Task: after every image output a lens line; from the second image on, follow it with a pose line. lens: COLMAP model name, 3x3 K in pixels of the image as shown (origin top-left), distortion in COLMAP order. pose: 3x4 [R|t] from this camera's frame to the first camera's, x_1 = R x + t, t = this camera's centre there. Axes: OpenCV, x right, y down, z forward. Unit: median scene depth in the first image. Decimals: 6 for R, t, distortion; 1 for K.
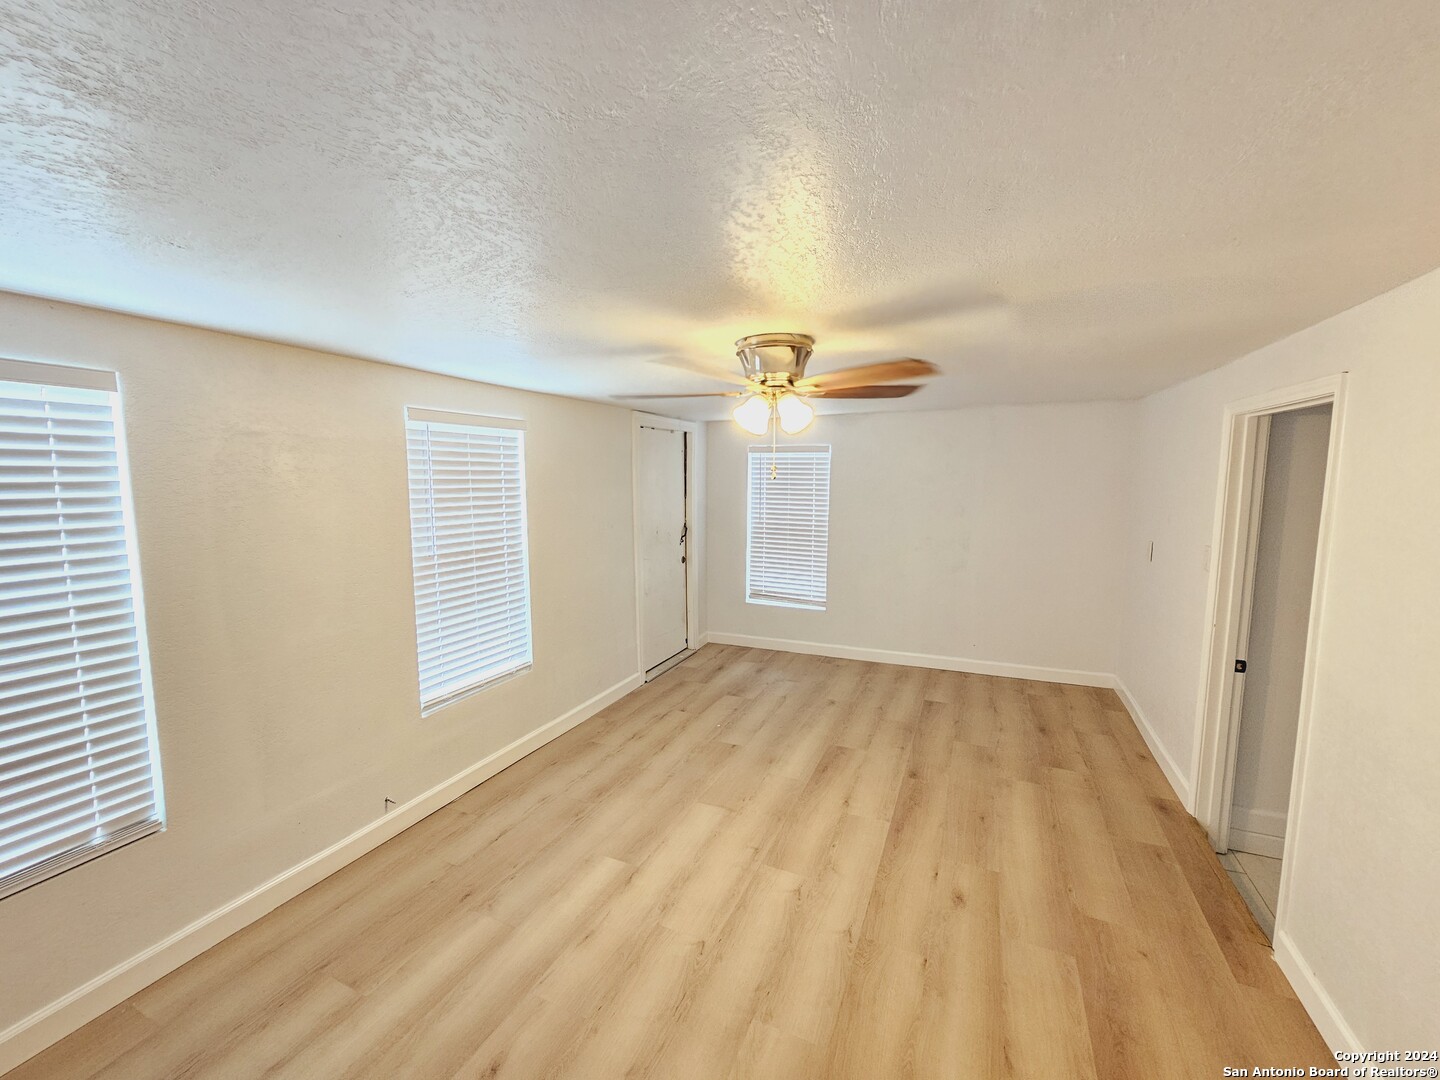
lens RADIAL K [[590.5, 0, 714.0], [0, 590.5, 535.8], [0, 0, 1]] dist [-0.004493, 0.002448]
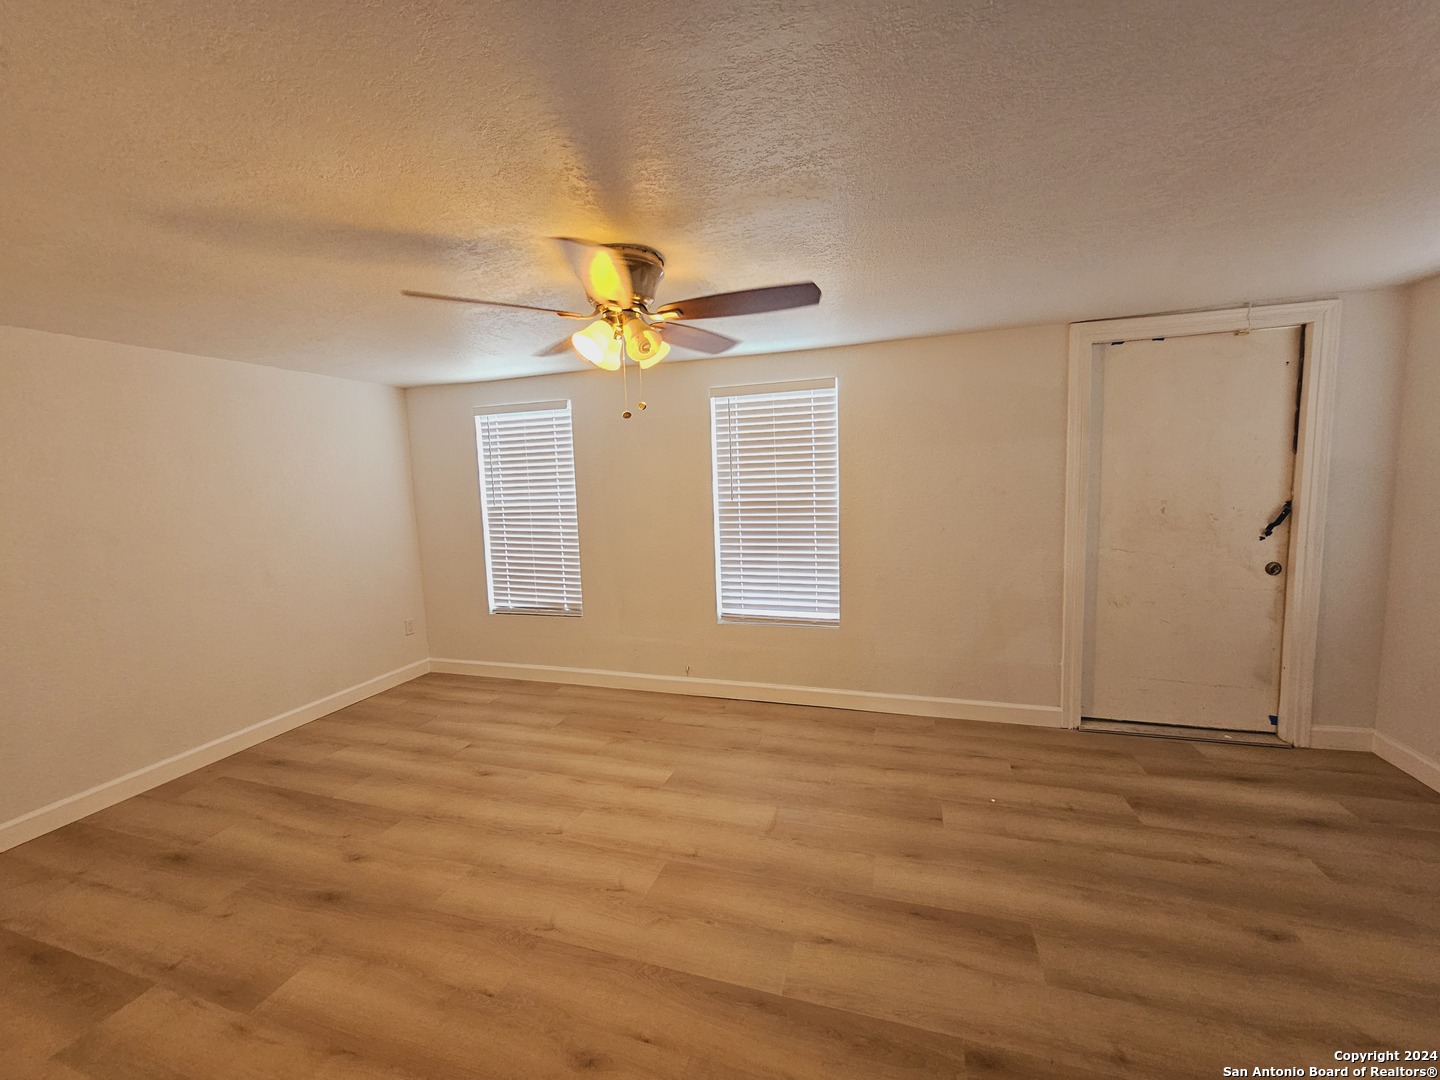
lens RADIAL K [[590.5, 0, 714.0], [0, 590.5, 535.8], [0, 0, 1]] dist [-0.004493, 0.002448]
pose [[0.113296, 0.099525, -0.988564, 0.697867], [-0.066447, 0.993502, 0.092407, -0.008590], [0.991337, 0.055218, 0.119173, 0.717589]]
